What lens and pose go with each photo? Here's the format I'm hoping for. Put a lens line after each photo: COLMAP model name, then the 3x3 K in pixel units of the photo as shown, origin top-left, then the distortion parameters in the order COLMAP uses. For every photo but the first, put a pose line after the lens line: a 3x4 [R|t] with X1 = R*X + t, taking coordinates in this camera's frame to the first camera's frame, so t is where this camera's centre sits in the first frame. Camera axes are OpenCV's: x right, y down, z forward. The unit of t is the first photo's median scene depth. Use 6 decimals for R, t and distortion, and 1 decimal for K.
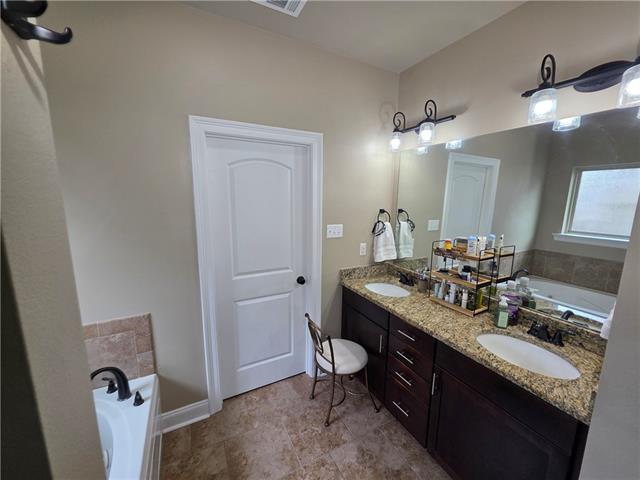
lens RADIAL K [[254.7, 0, 318.2], [0, 254.7, 238.9], [0, 0, 1]] dist [0.003281, -0.000702]
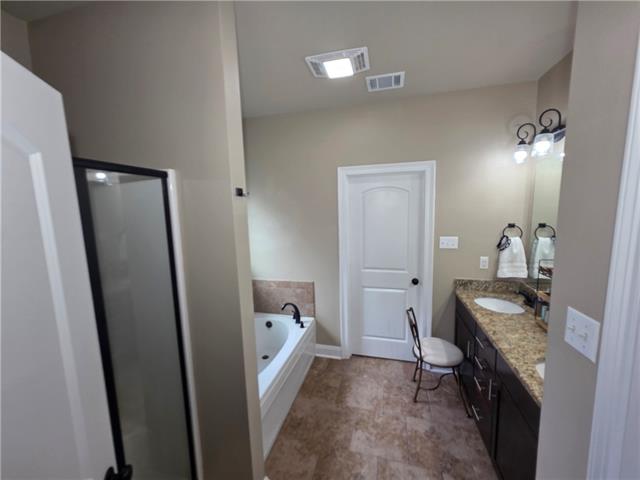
lens RADIAL K [[254.7, 0, 320.6], [0, 254.7, 236.2], [0, 0, 1]] dist [0.003281, -0.000702]
pose [[0.727869, 0.047736, -0.684053, 0.460412], [-0.079236, 0.996747, -0.014754, 0.001873], [0.681123, 0.064941, 0.729283, -0.218146]]
